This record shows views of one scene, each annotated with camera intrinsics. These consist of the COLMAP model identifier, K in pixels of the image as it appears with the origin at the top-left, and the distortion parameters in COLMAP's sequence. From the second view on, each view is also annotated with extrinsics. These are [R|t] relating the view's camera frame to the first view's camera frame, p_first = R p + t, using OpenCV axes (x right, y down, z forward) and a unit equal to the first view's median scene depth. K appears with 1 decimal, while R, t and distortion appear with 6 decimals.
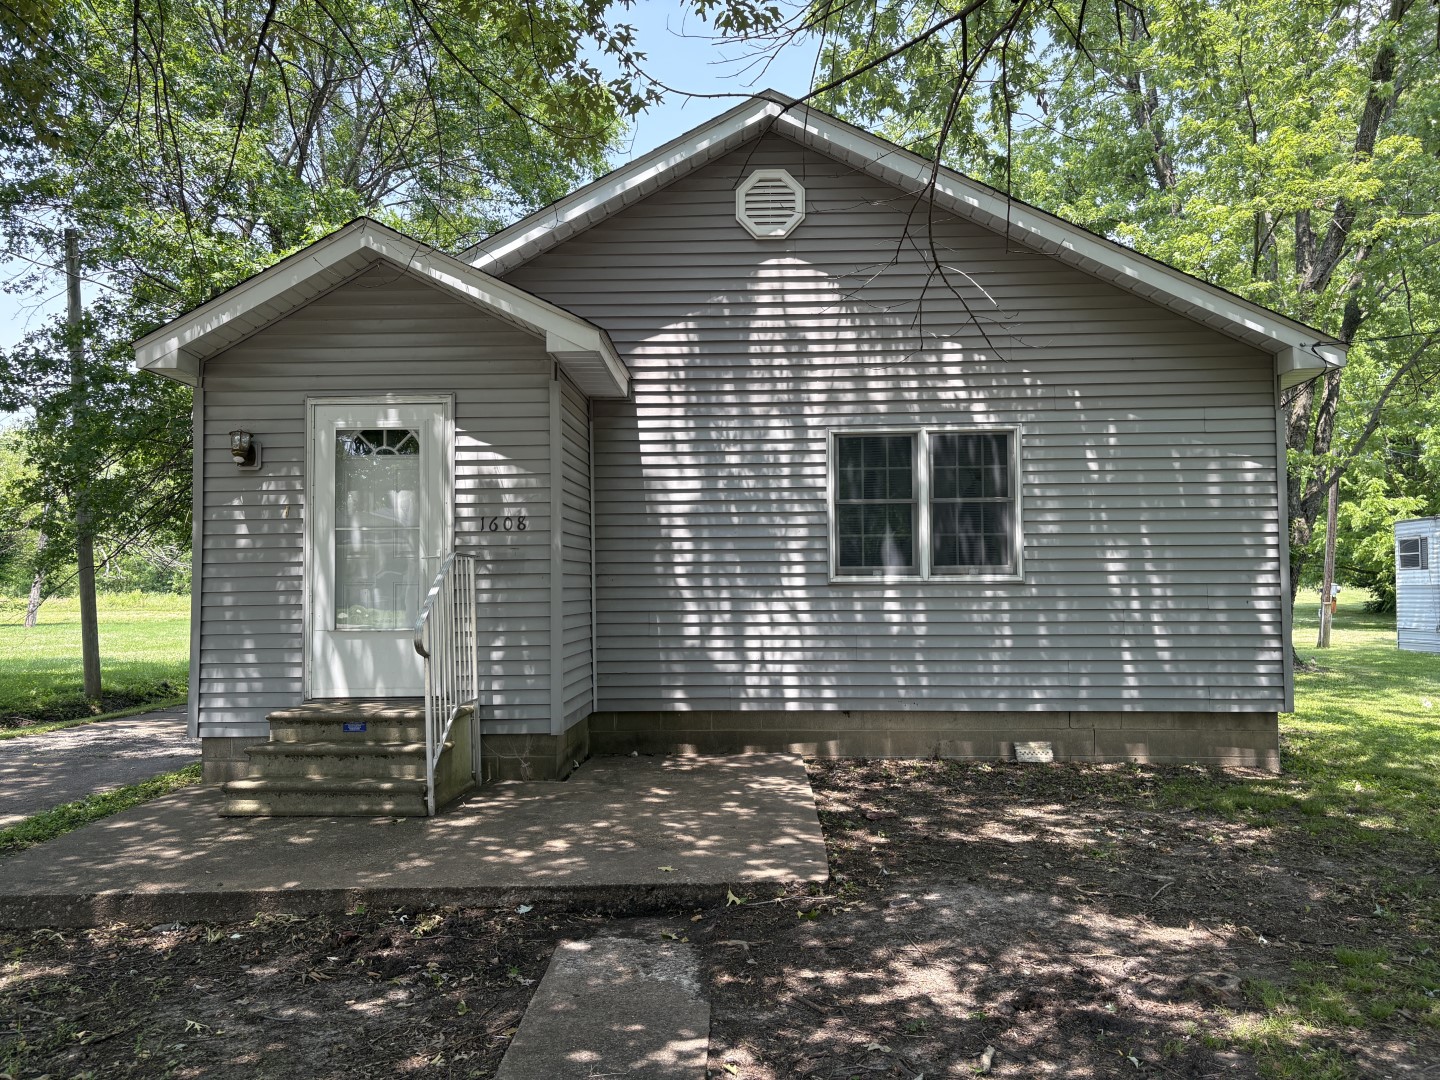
lens RADIAL K [[1080.4, 0, 725.6], [0, 1080.4, 540.5], [0, 0, 1]] dist [0.054216, -0.058074]
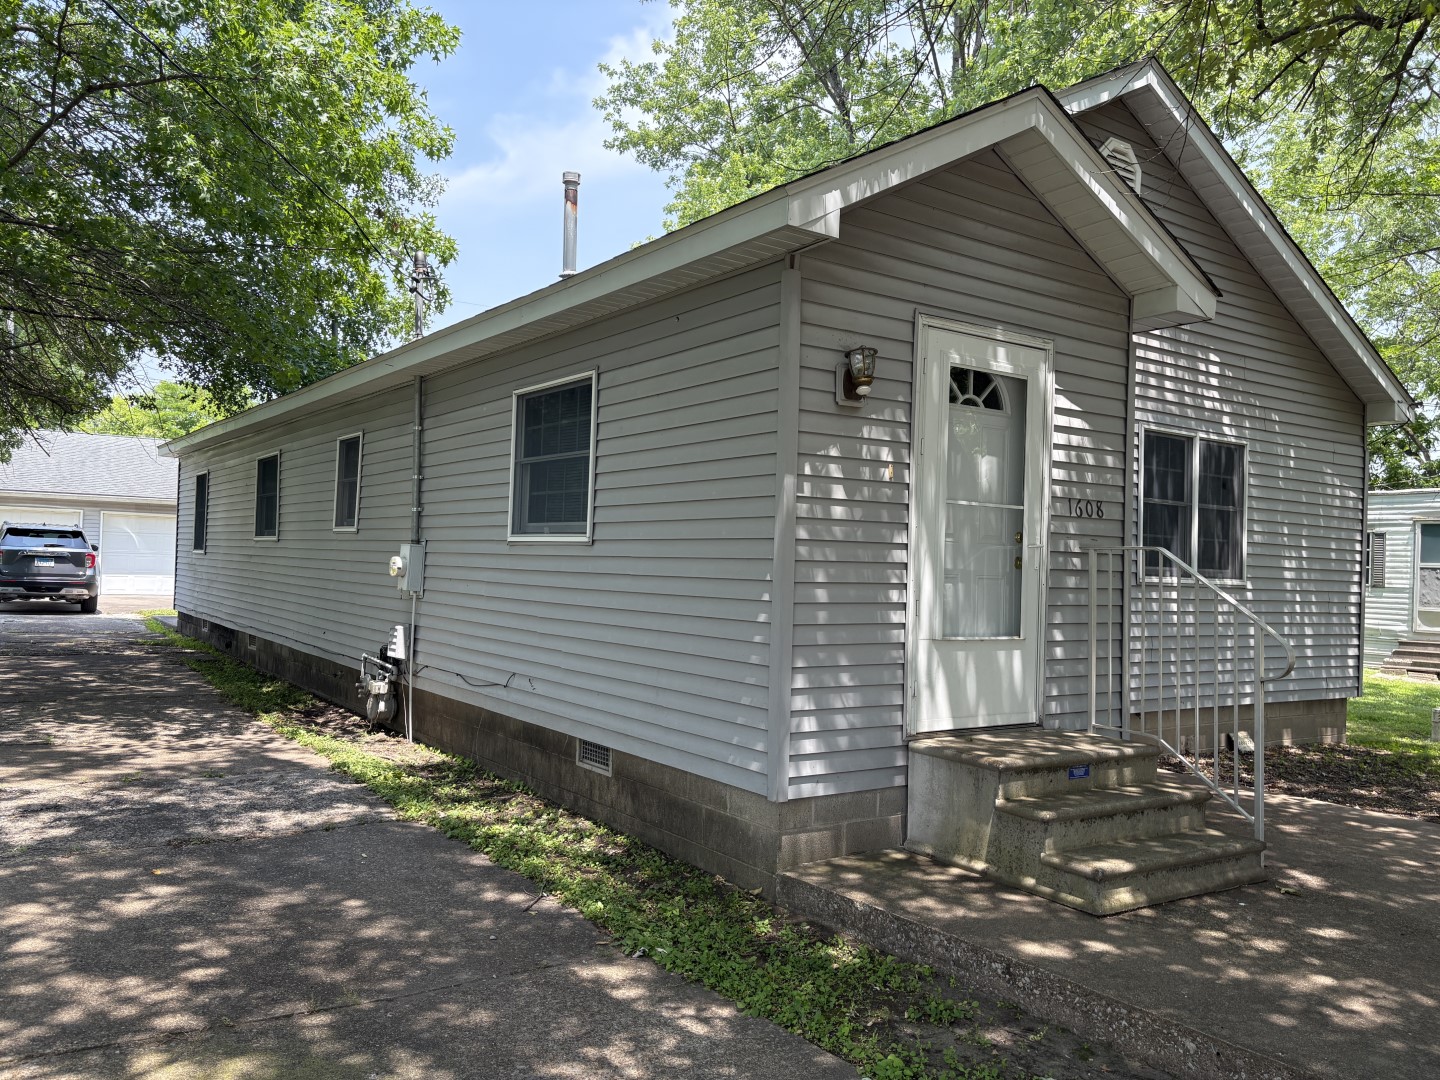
lens RADIAL K [[1080.4, 0, 719.9], [0, 1080.4, 547.4], [0, 0, 1]] dist [0.054216, -0.058074]
pose [[0.801897, 0.043211, 0.595898, -0.907683], [-0.066342, 0.997653, 0.016933, 0.018167], [-0.593768, -0.053111, 0.802881, 0.499303]]
